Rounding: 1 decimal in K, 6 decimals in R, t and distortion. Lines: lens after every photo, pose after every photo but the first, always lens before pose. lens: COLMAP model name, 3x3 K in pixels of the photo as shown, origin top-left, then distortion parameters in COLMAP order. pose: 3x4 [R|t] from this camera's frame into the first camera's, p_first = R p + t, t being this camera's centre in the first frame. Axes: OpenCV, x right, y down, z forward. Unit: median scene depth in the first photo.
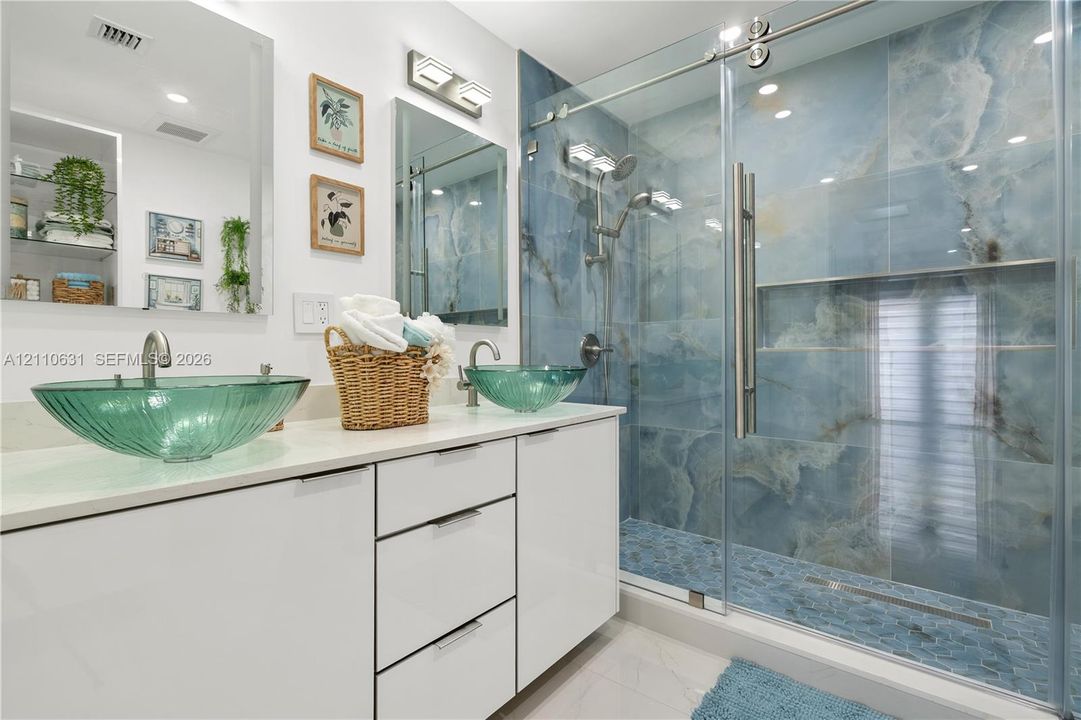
lens RADIAL K [[490.7, 0, 539.9], [0, 490.7, 356.8], [0, 0, 1]] dist [0.002371, 0.000434]
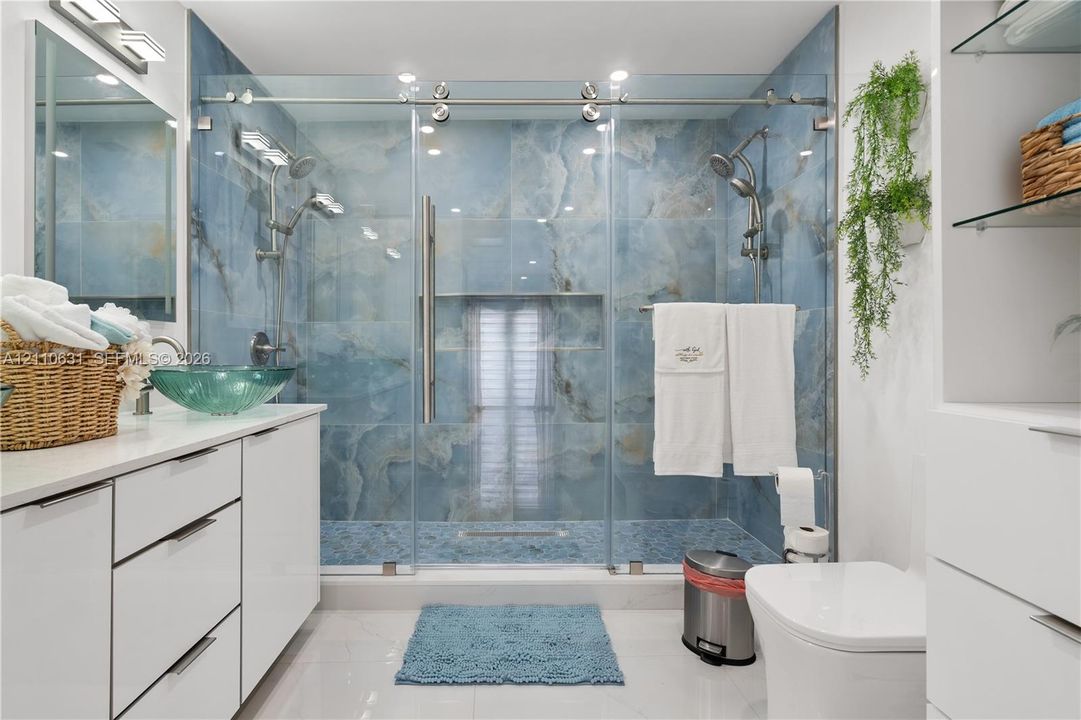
lens RADIAL K [[495.2, 0, 509.5], [0, 495.2, 354.3], [0, 0, 1]] dist [0.013684, 0.000344]
pose [[0.775648, -0.001174, 0.631164, -0.157124], [0.004629, 0.999982, -0.003829, 0.002115], [-0.631149, 0.005892, 0.775640, -0.058524]]
